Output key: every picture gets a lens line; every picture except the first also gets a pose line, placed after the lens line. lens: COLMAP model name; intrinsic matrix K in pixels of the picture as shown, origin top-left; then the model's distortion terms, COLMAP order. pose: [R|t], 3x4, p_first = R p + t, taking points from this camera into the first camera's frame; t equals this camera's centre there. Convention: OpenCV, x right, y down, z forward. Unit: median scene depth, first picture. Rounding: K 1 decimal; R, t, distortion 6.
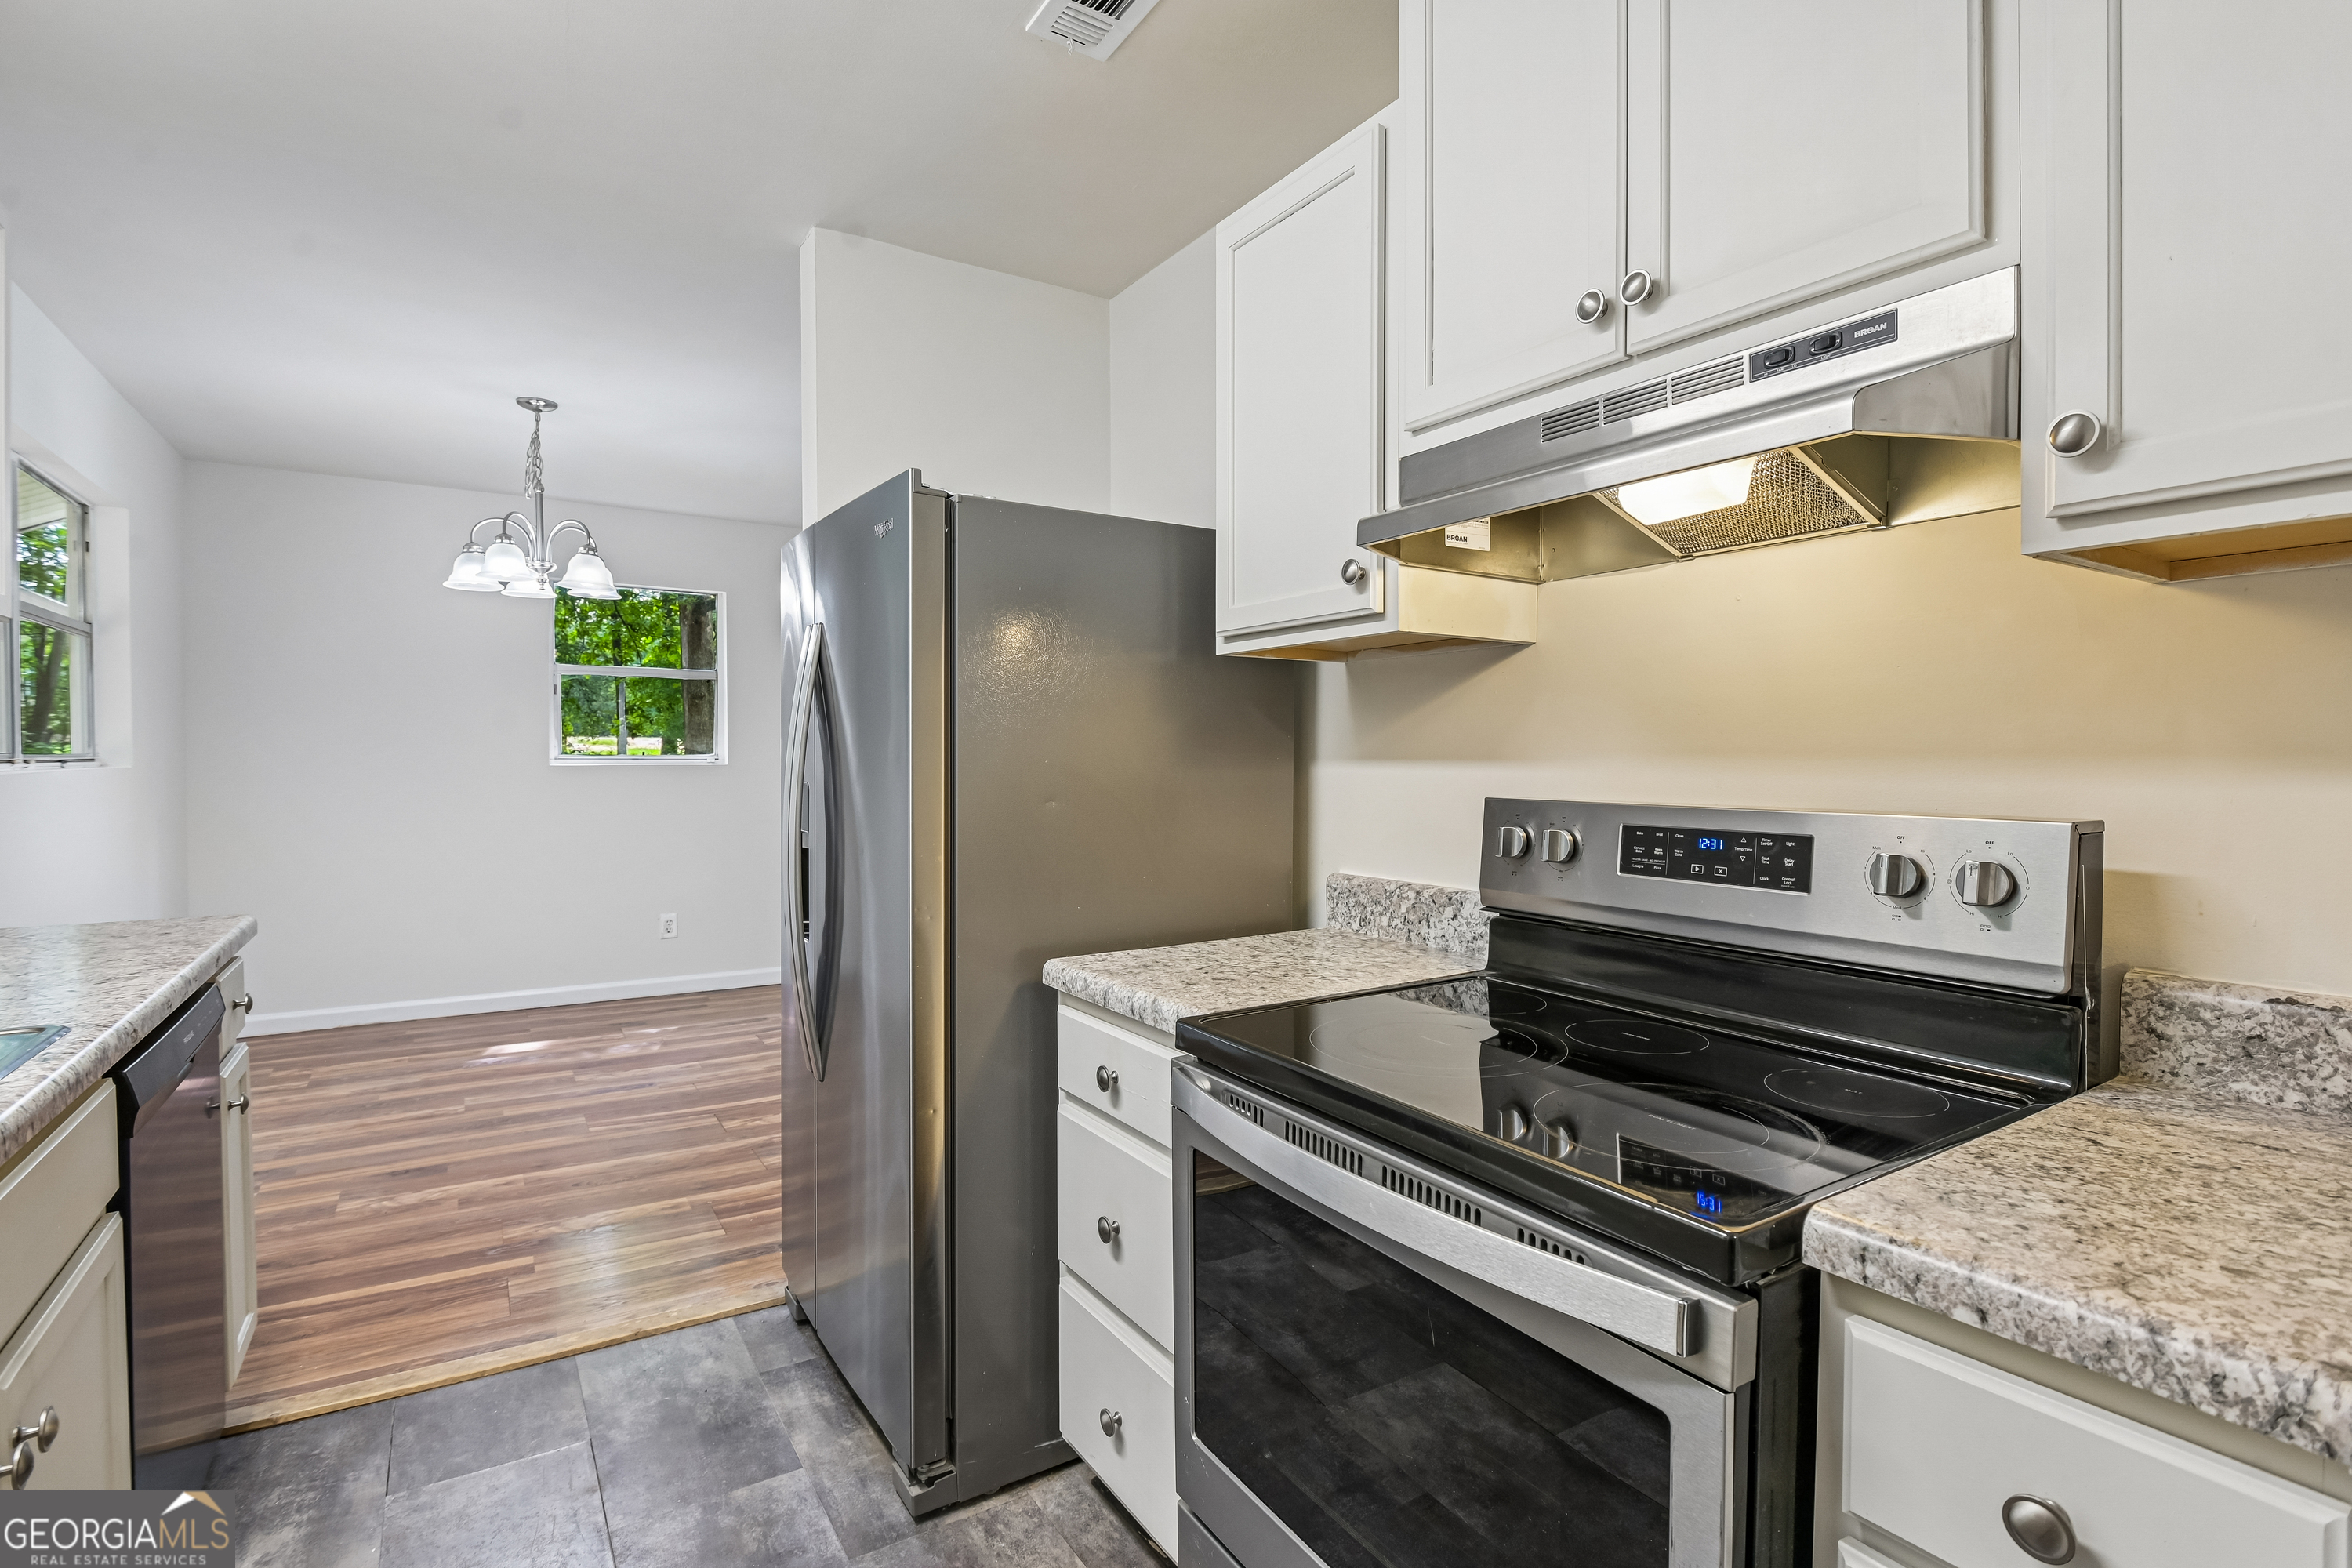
lens RADIAL K [[1081.8, 0, 1182.6], [0, 1081.8, 793.5], [0, 0, 1]] dist [-0.013323, -0.003470]
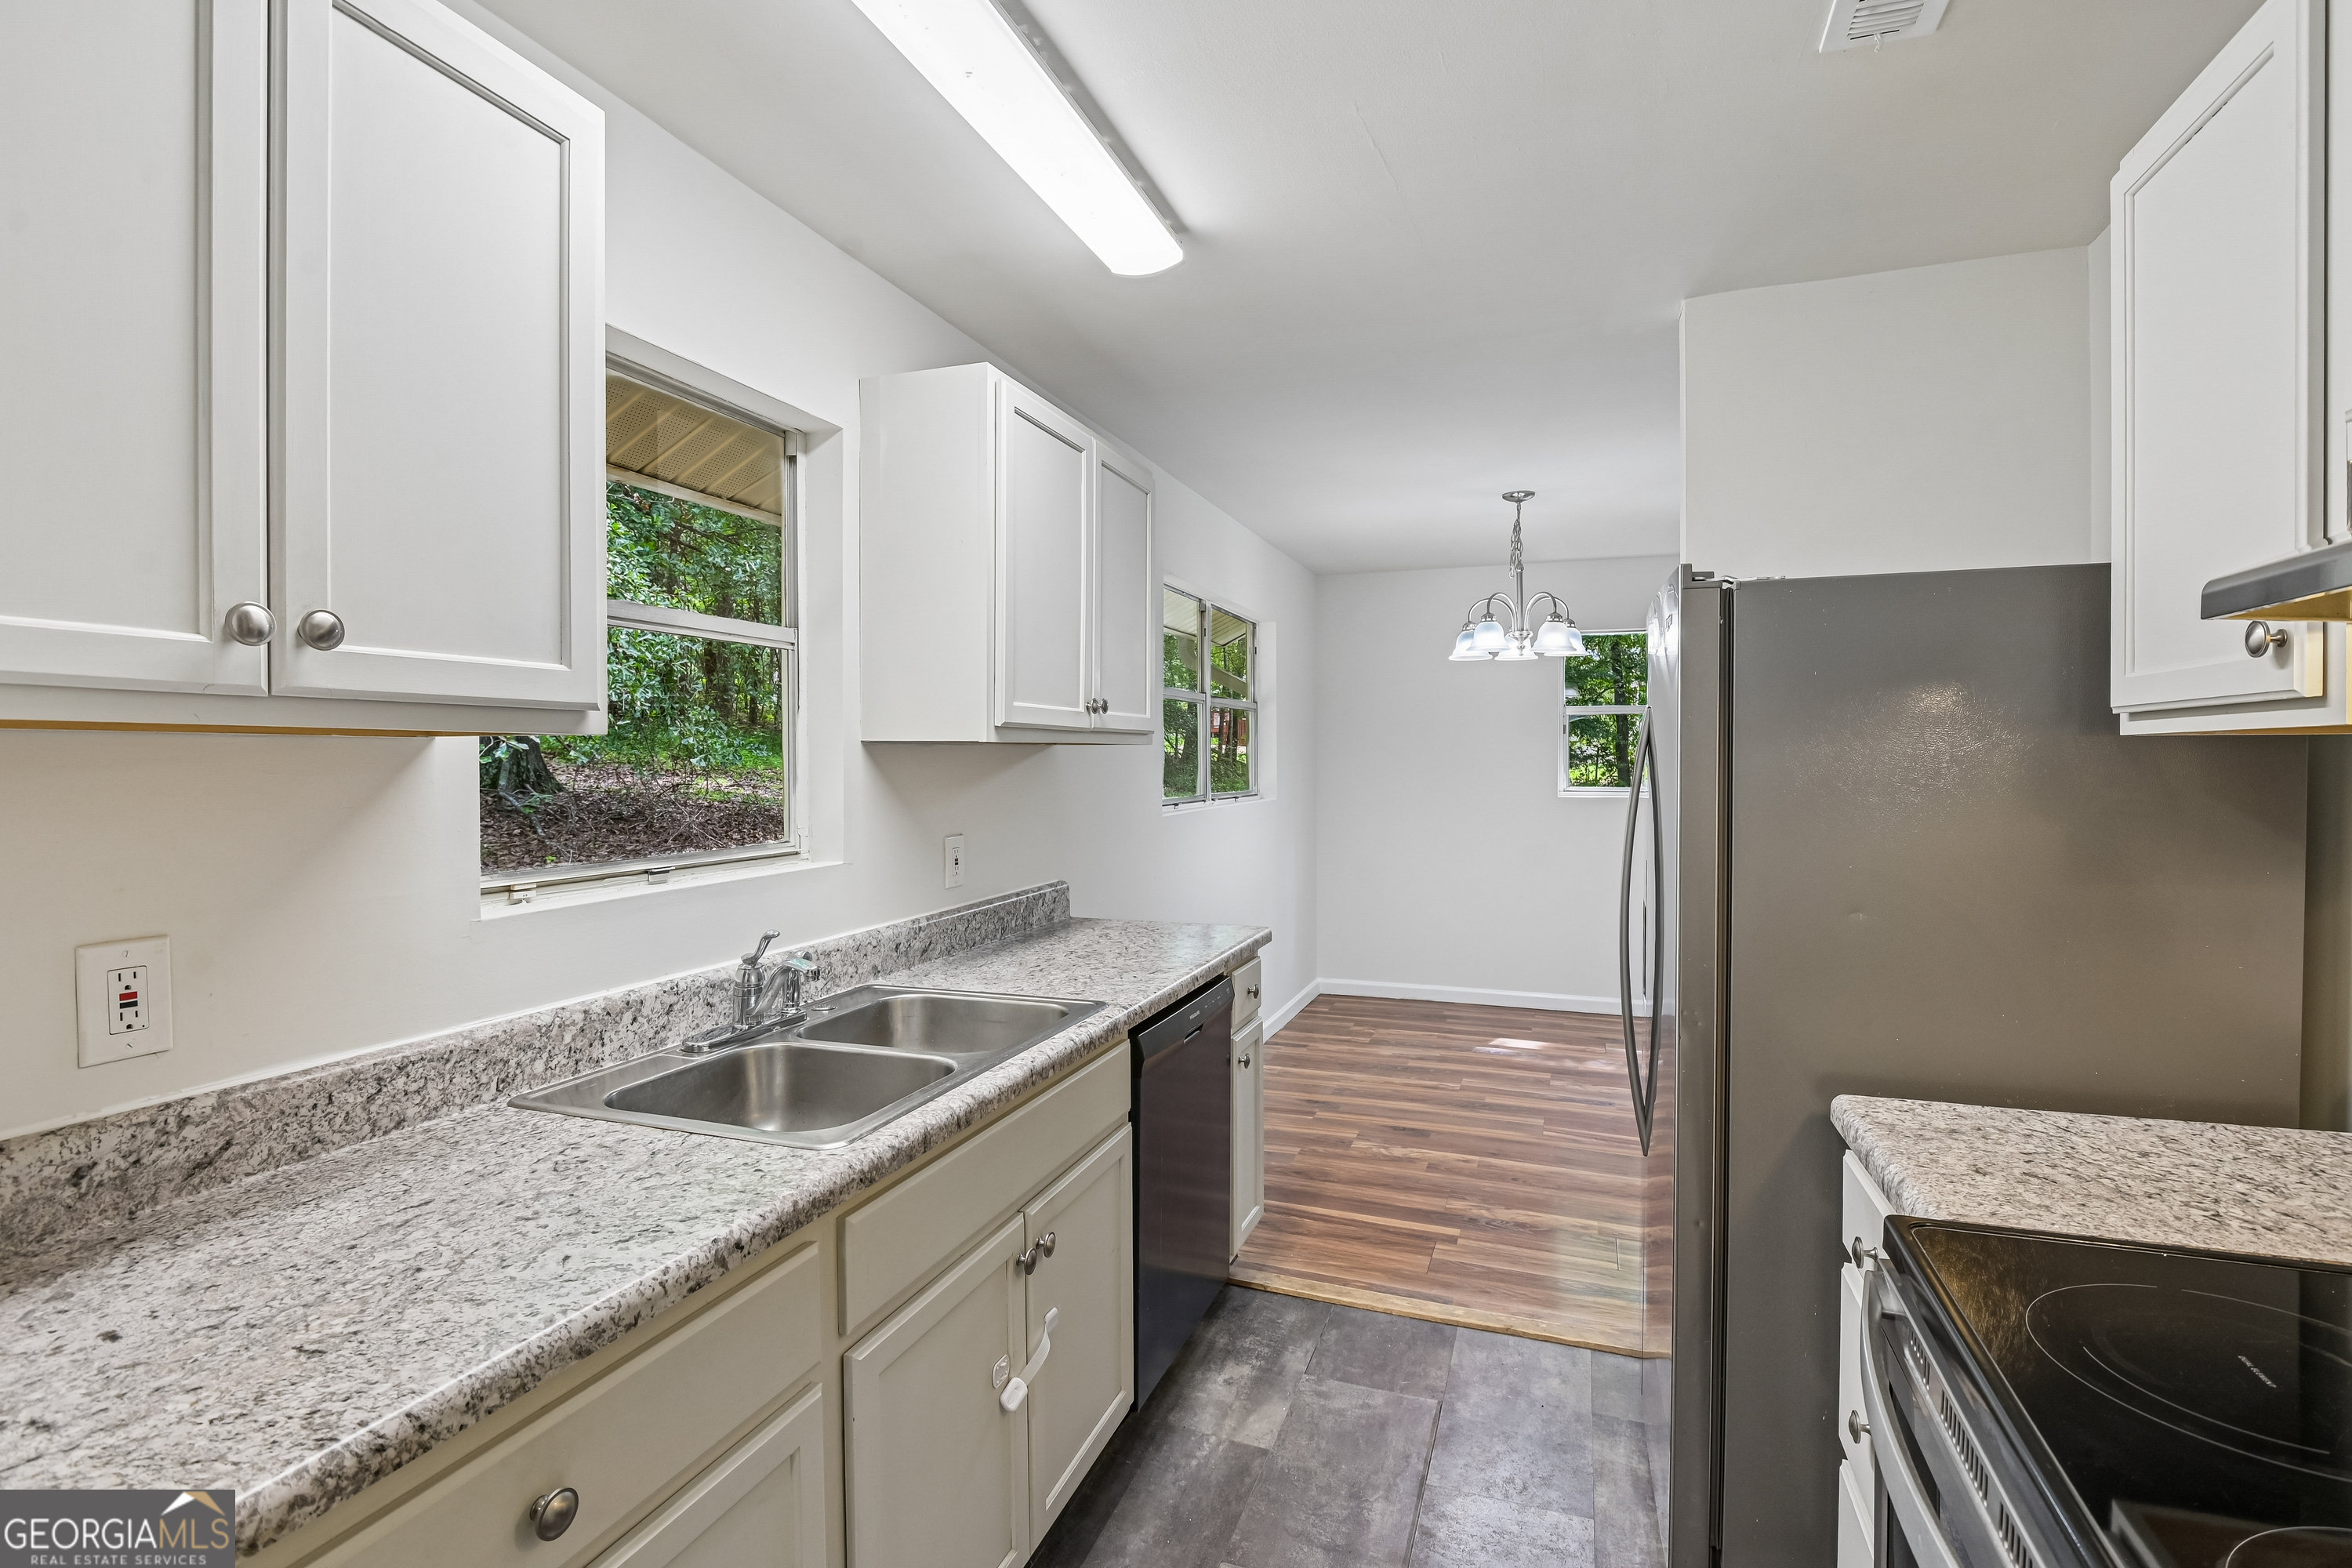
lens RADIAL K [[1081.8, 0, 1201.1], [0, 1081.8, 791.5], [0, 0, 1]] dist [-0.013323, -0.003470]
pose [[0.601060, 0.018172, -0.798997, 0.204965], [-0.022149, 0.999736, 0.006076, -0.068808], [0.798897, 0.014045, 0.601304, 0.049456]]
